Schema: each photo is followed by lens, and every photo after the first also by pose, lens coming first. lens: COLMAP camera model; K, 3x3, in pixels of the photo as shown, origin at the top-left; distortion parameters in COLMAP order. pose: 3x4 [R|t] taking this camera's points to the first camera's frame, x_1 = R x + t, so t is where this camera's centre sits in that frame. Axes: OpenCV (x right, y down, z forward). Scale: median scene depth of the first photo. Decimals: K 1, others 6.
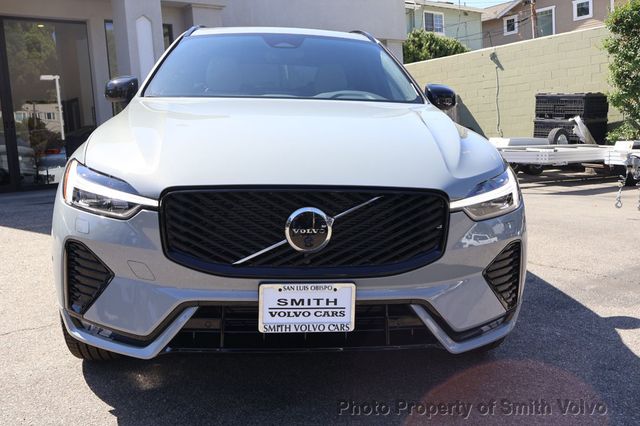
lens RADIAL K [[637.3, 0, 320.0], [0, 637.3, 212.8], [0, 0, 1]] dist [0.025473, 0.000000]
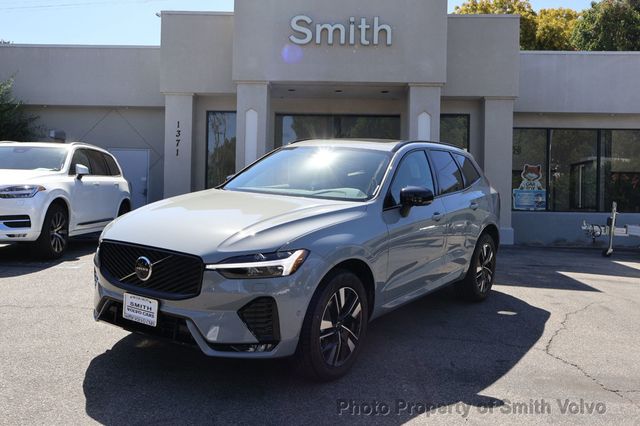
lens RADIAL K [[592.5, 0, 319.1], [0, 592.5, 213.0], [0, 0, 1]] dist [-0.012748, 0.000000]
pose [[0.745305, 0.064021, -0.663643, 1.529222], [-0.124280, 0.991274, -0.043946, -0.125043], [0.655039, 0.115231, 0.746757, -0.007872]]
